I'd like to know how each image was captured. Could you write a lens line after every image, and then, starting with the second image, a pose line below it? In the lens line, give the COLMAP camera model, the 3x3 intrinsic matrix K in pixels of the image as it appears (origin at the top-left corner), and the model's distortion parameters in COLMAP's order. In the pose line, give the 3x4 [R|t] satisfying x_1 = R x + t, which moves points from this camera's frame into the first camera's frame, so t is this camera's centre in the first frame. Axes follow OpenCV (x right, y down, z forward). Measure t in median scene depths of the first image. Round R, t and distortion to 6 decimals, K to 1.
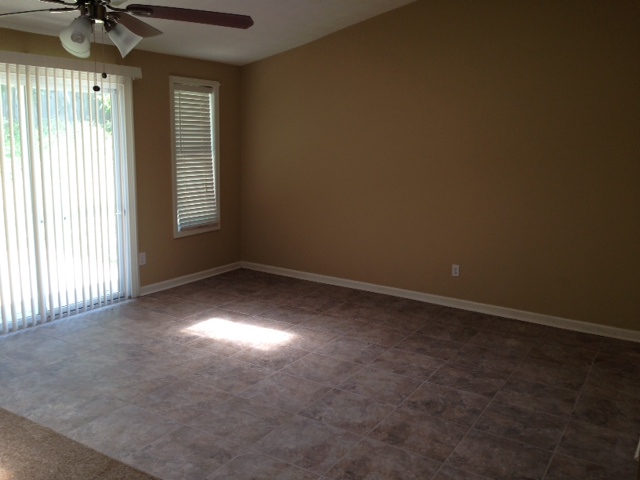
lens RADIAL K [[588.1, 0, 320.0], [0, 588.1, 240.0], [0, 0, 1]] dist [0.176291, -0.268471]
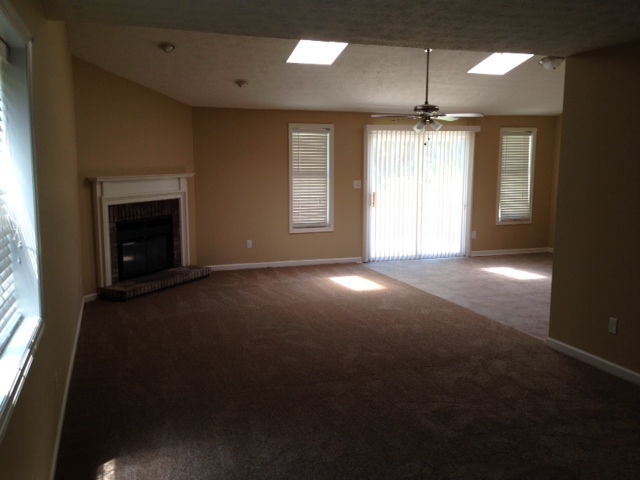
lens RADIAL K [[588.1, 0, 320.0], [0, 588.1, 240.0], [0, 0, 1]] dist [0.176291, -0.268471]
pose [[0.771338, 0.053783, -0.634149, 0.425578], [-0.093801, 0.995148, -0.029693, 0.132140], [0.629475, 0.082387, 0.772640, -0.570839]]
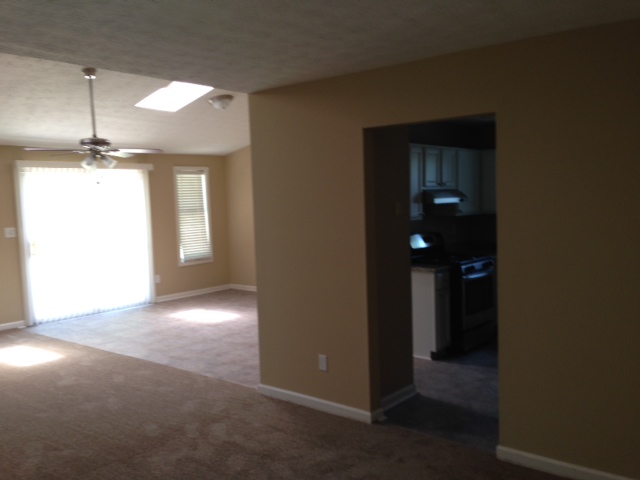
lens RADIAL K [[582.0, 0, 319.7], [0, 582.0, 252.1], [0, 0, 1]] dist [0.150618, -0.259590]
pose [[0.989244, -0.047258, -0.138428, 0.340304], [0.035086, 0.995405, -0.089092, 0.109922], [0.142003, 0.083277, 0.986357, -0.482292]]
